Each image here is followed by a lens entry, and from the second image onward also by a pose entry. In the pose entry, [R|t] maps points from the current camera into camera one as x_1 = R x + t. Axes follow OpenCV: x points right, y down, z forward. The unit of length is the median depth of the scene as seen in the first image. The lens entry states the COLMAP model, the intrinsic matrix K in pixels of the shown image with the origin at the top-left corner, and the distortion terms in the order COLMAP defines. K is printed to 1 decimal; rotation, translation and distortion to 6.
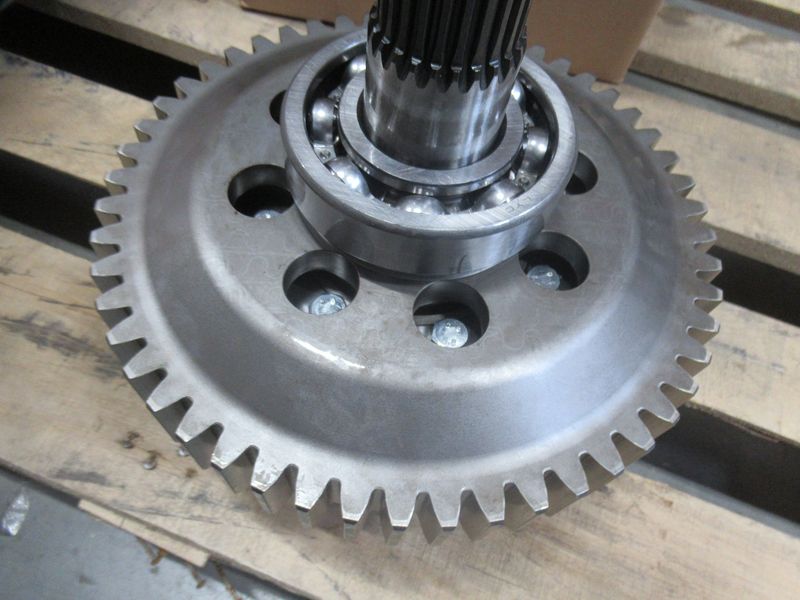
lens RADIAL K [[603.0, 0, 393.7], [0, 603.0, 295.4], [0, 0, 1]] dist [-0.006746, -0.001643]
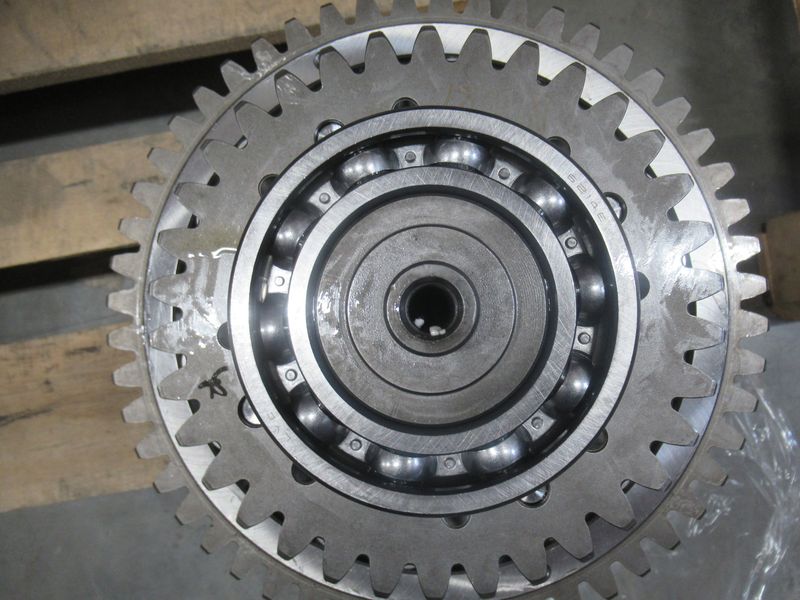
lens RADIAL K [[604.4, 0, 396.4], [0, 604.4, 301.9], [0, 0, 1]] dist [-0.004551, -0.002194]
pose [[0.850120, -0.517572, -0.097033, 0.978762], [0.503456, 0.744839, 0.437889, -0.006484], [-0.154365, -0.421110, 0.893777, -0.233564]]
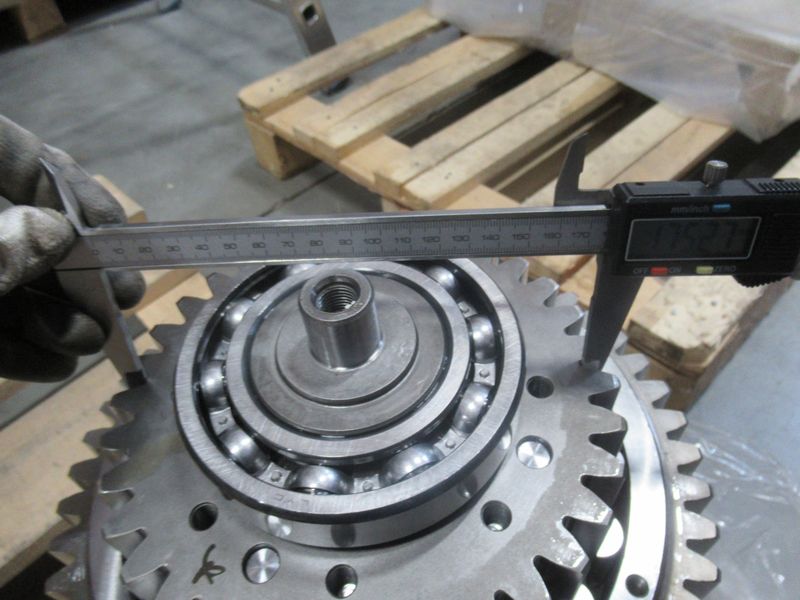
lens RADIAL K [[596.6, 0, 391.3], [0, 596.6, 300.1], [0, 0, 1]] dist [0.000942, 0.001046]
pose [[0.377070, -0.756546, 0.534280, 0.723572], [0.858821, 0.501581, 0.104128, 0.162912], [-0.346763, 0.419588, 0.838869, -0.306724]]
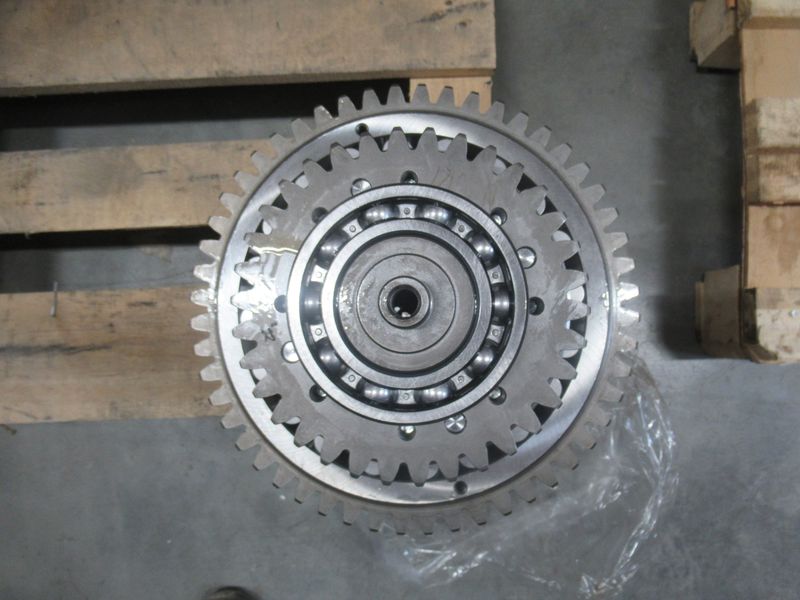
lens RADIAL K [[602.3, 0, 397.1], [0, 602.3, 298.4], [0, 0, 1]] dist [-0.004295, 0.002037]
pose [[0.910310, -0.401871, -0.099175, 1.020610], [0.402955, 0.805568, 0.434381, -0.130707], [-0.094673, -0.435384, 0.895253, -0.510552]]
